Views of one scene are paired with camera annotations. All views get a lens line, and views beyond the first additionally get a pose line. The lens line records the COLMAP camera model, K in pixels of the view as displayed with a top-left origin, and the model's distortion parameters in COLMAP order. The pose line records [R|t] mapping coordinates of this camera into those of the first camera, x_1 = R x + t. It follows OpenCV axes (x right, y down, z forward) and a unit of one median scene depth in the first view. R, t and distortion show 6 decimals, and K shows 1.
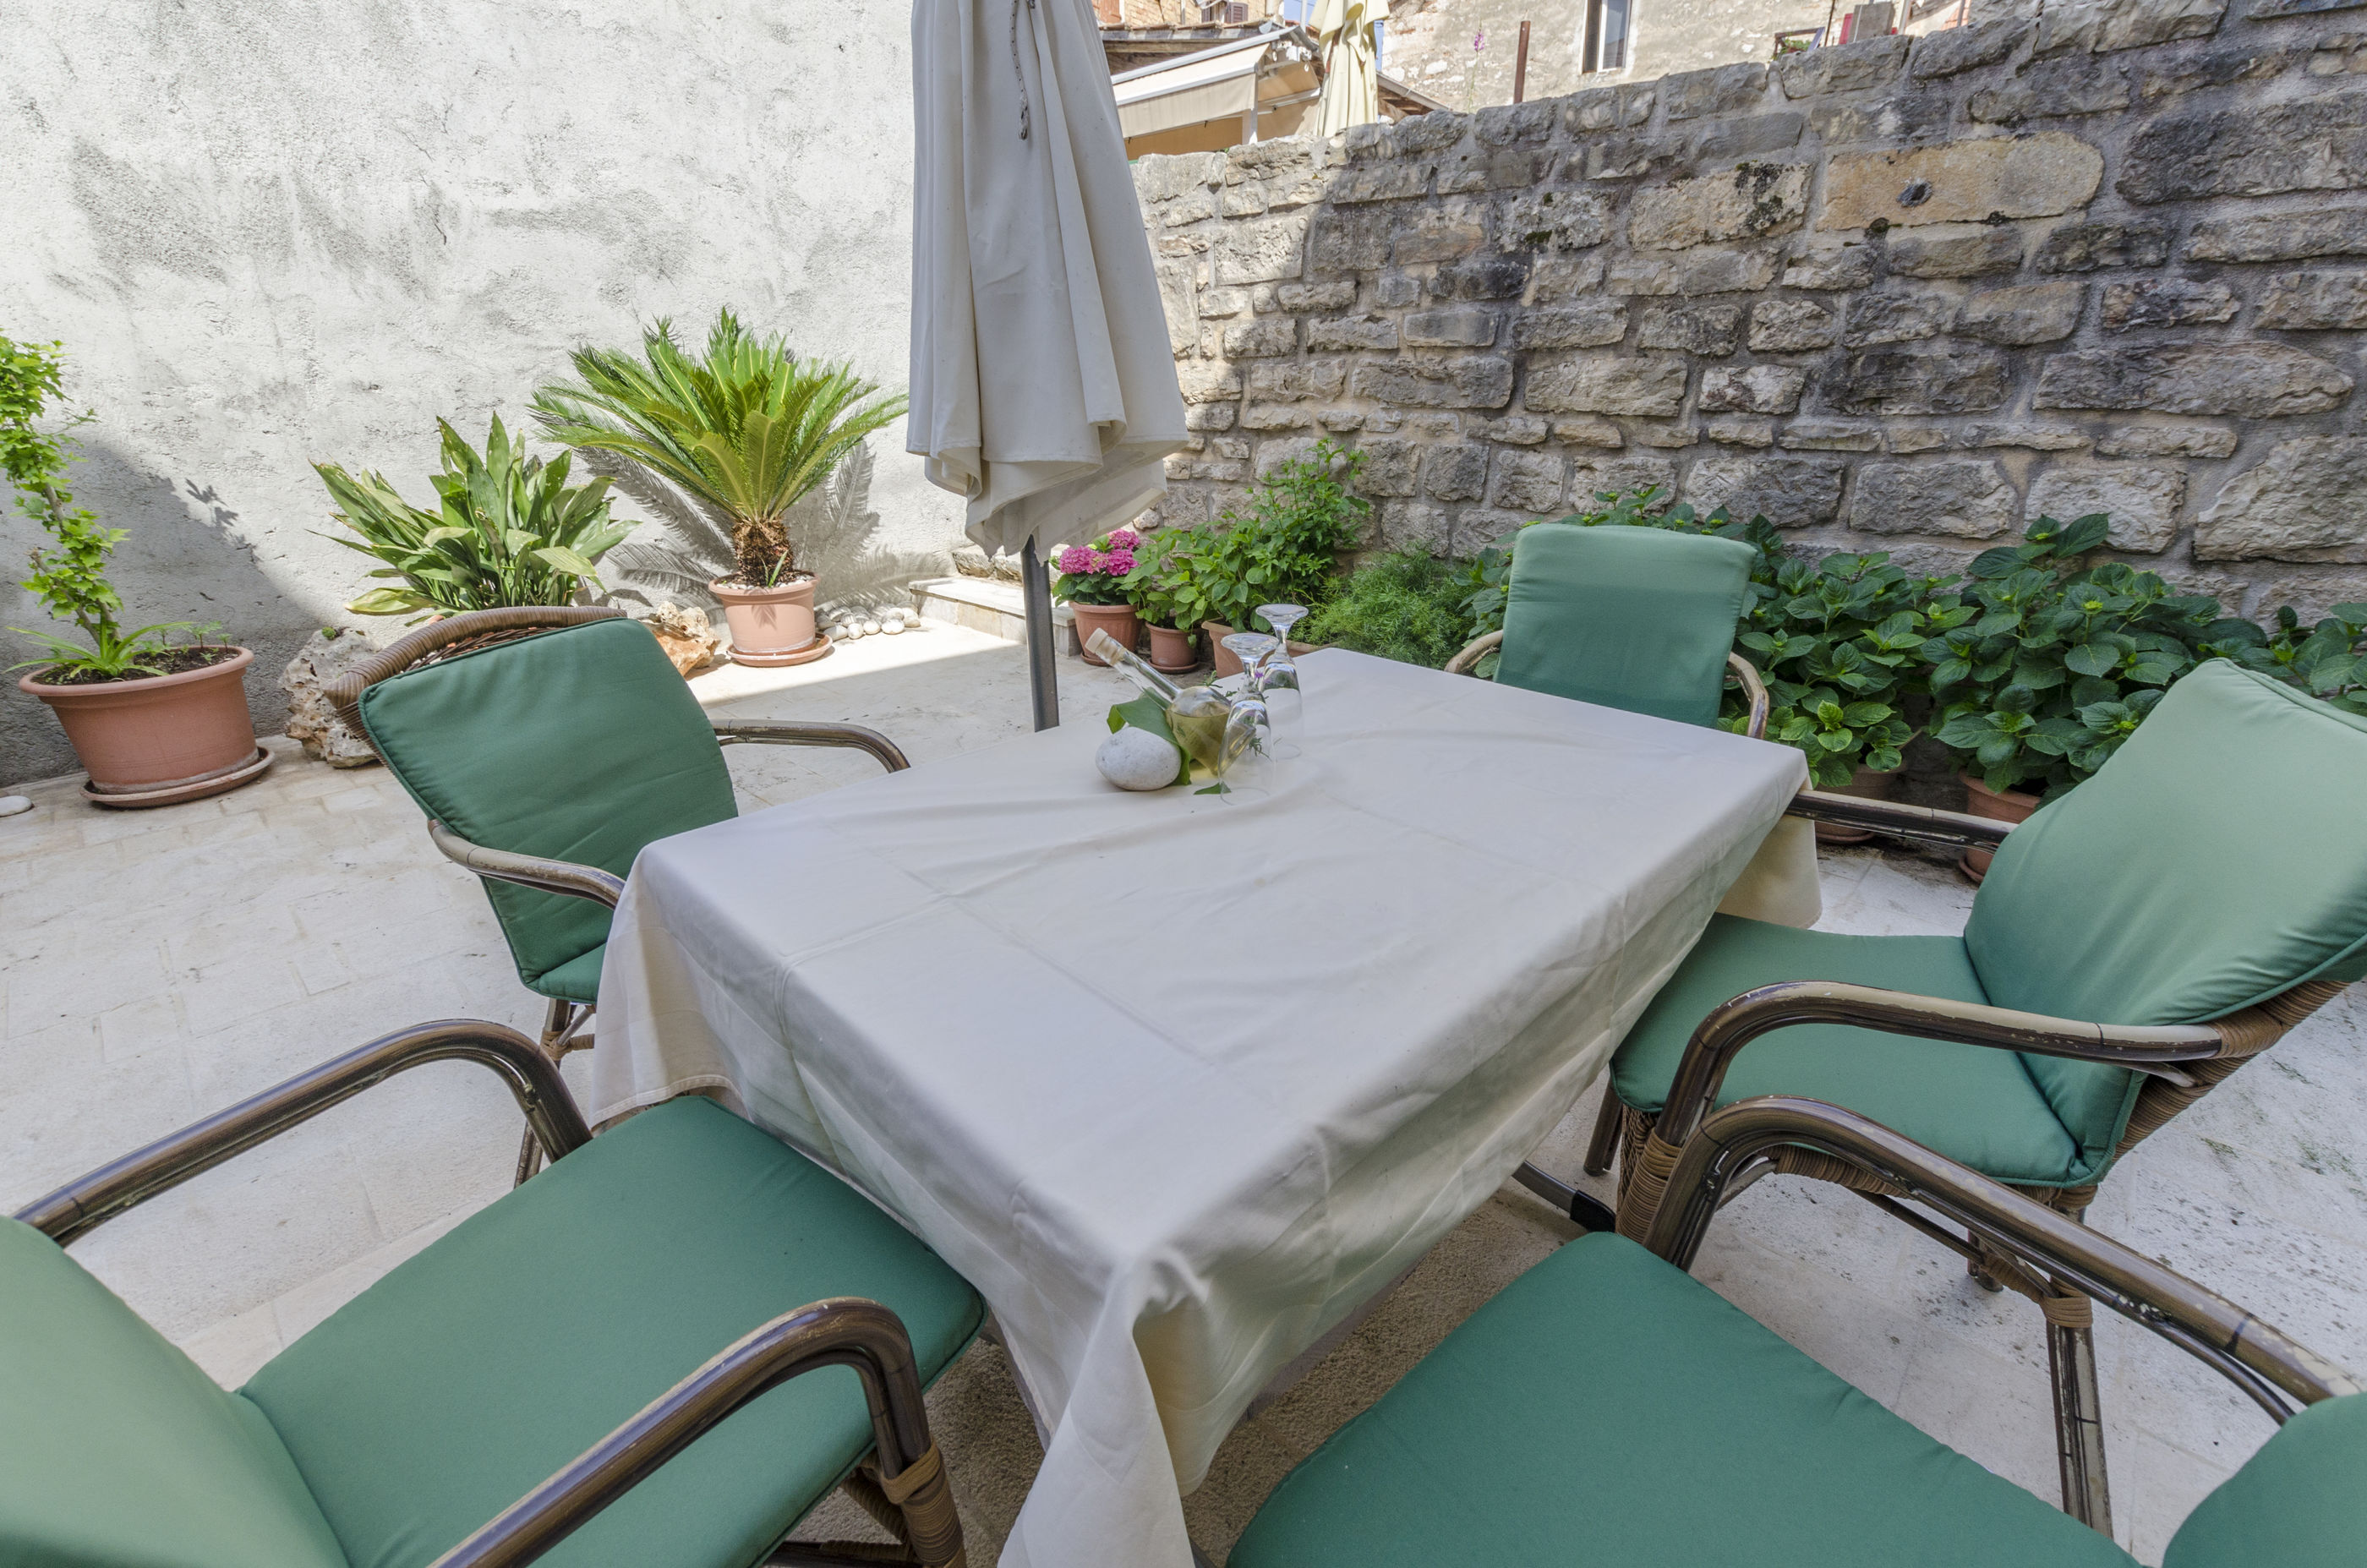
lens RADIAL K [[1047.5, 0, 1189.4], [0, 1047.5, 779.1], [0, 0, 1]] dist [0.012865, -0.006564]
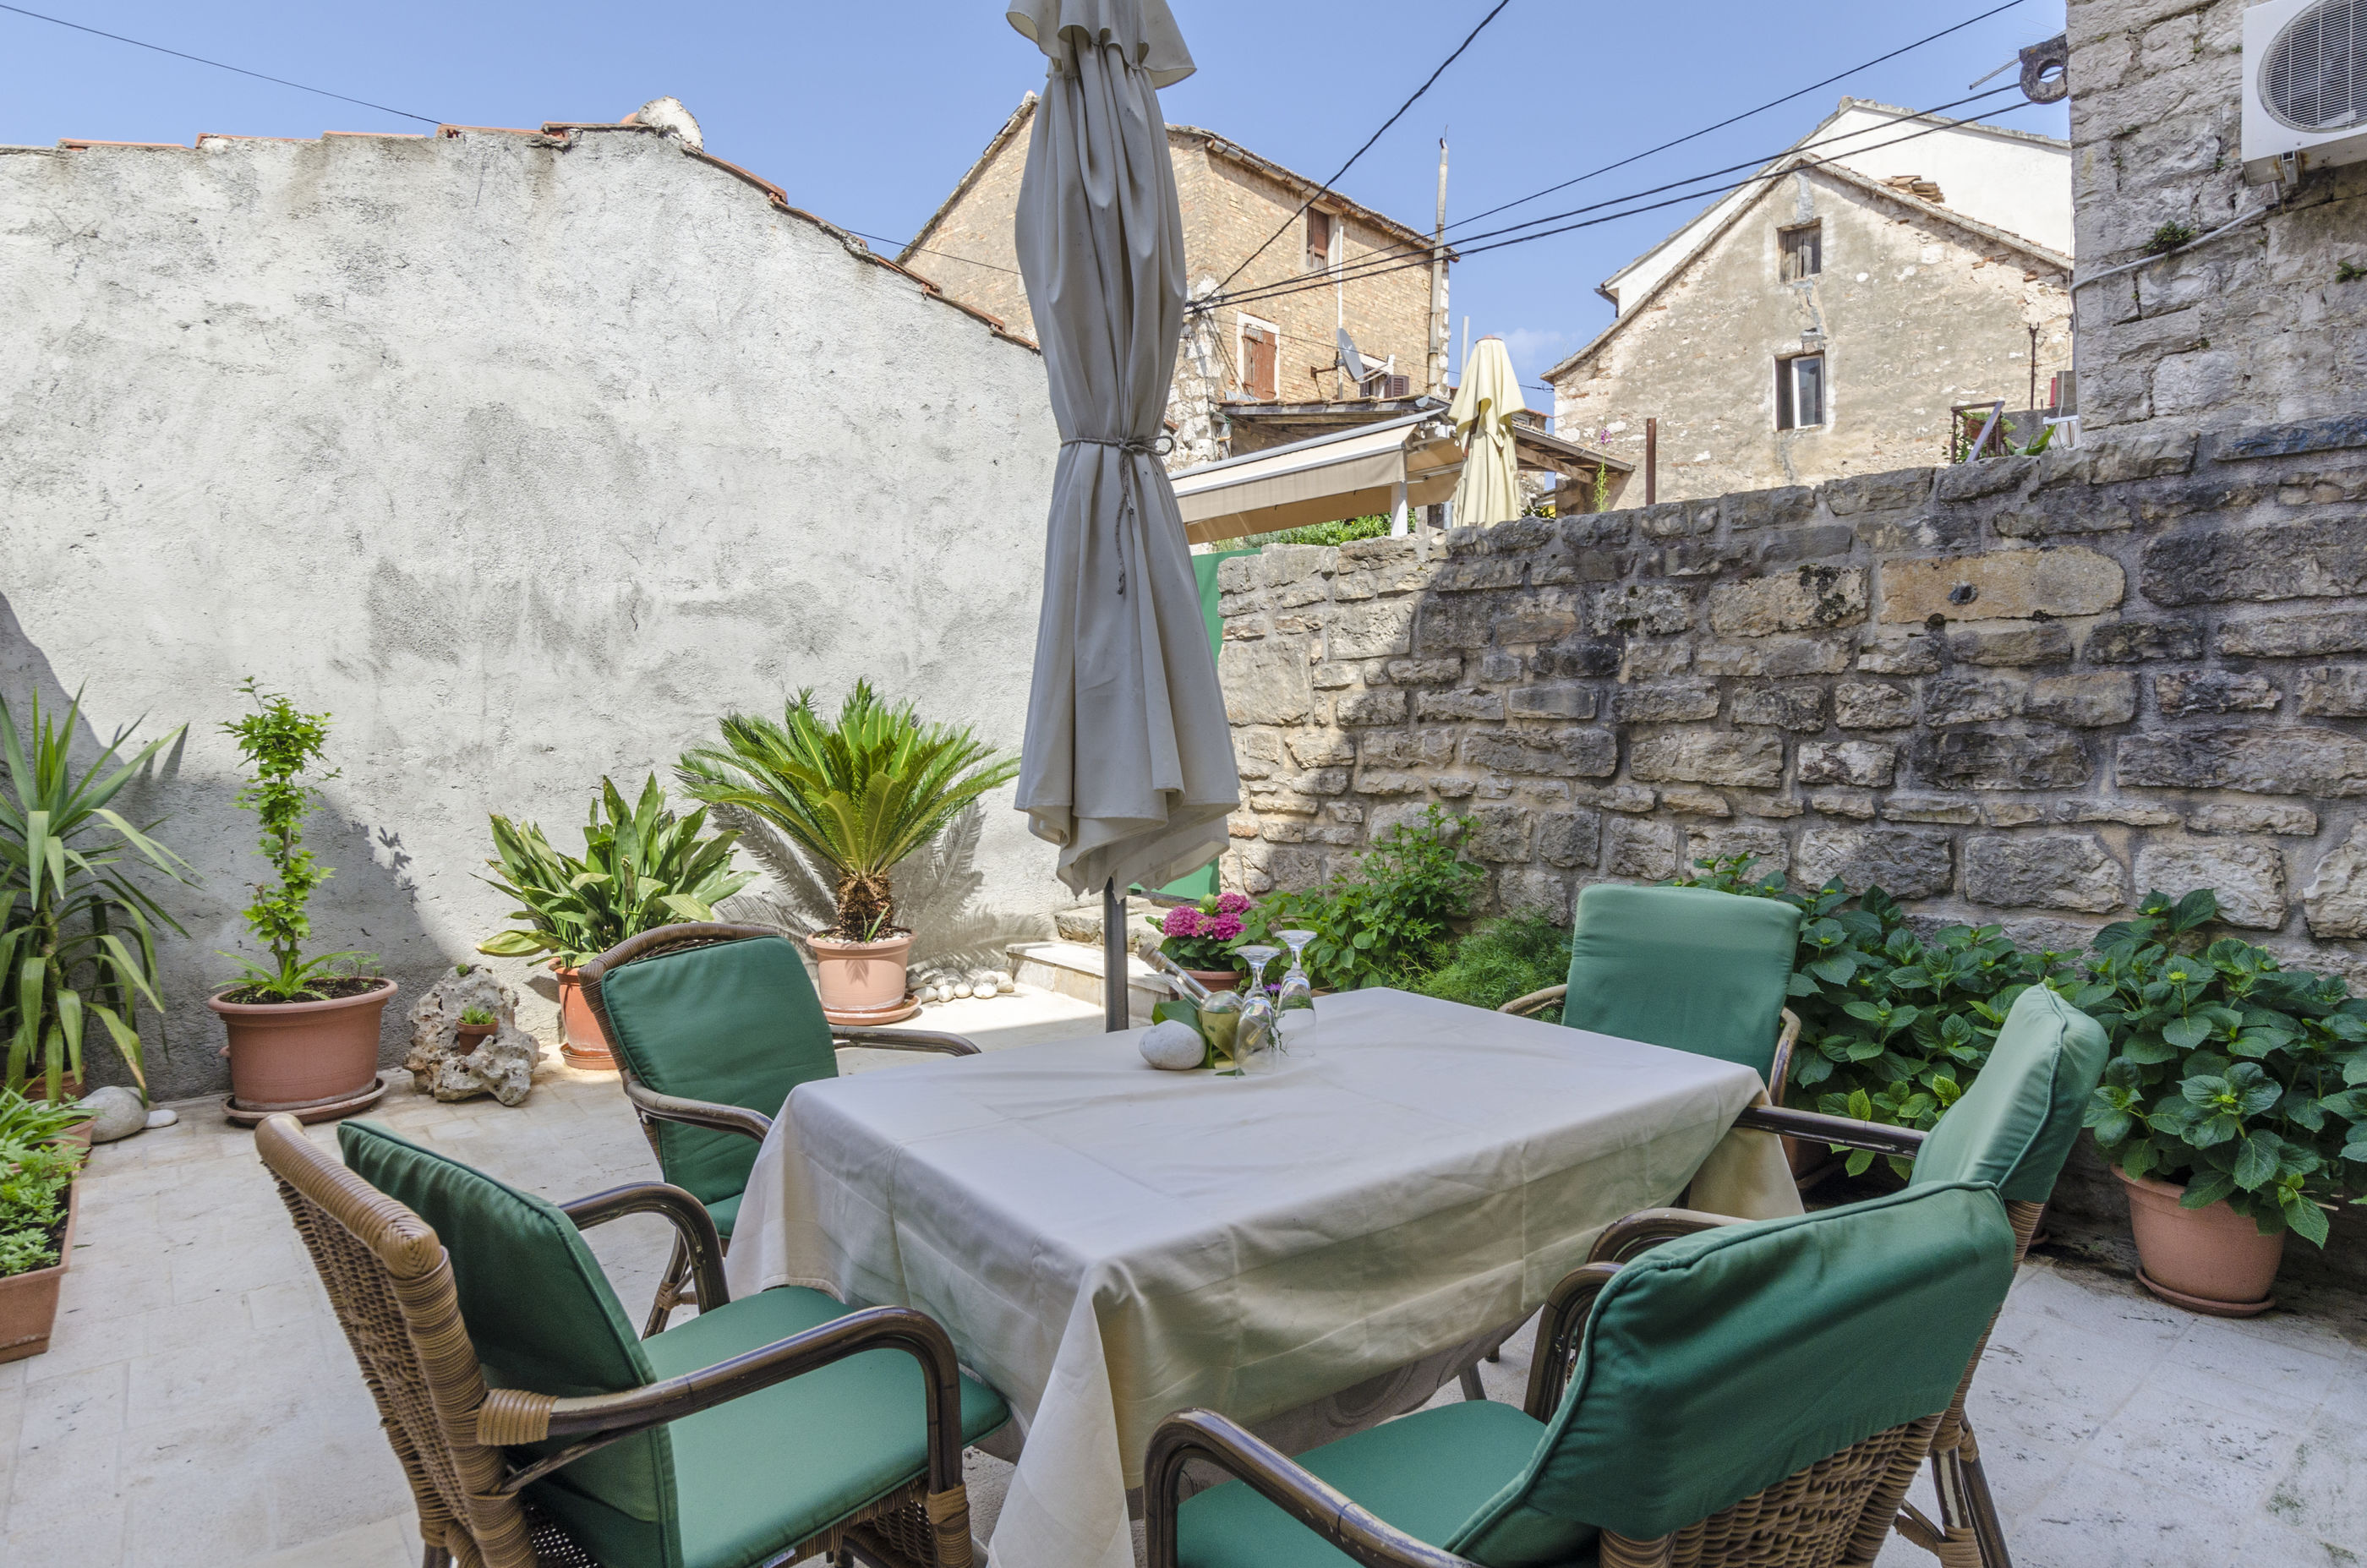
lens RADIAL K [[1341.9, 0, 1198.8], [0, 1341.9, 733.5], [0, 0, 1]] dist [-0.000794, 0.002441]
pose [[0.992871, 0.006750, -0.119002, 0.064452], [-0.048712, 0.934193, -0.353427, 0.074439], [0.108785, 0.356705, 0.927862, -0.231599]]
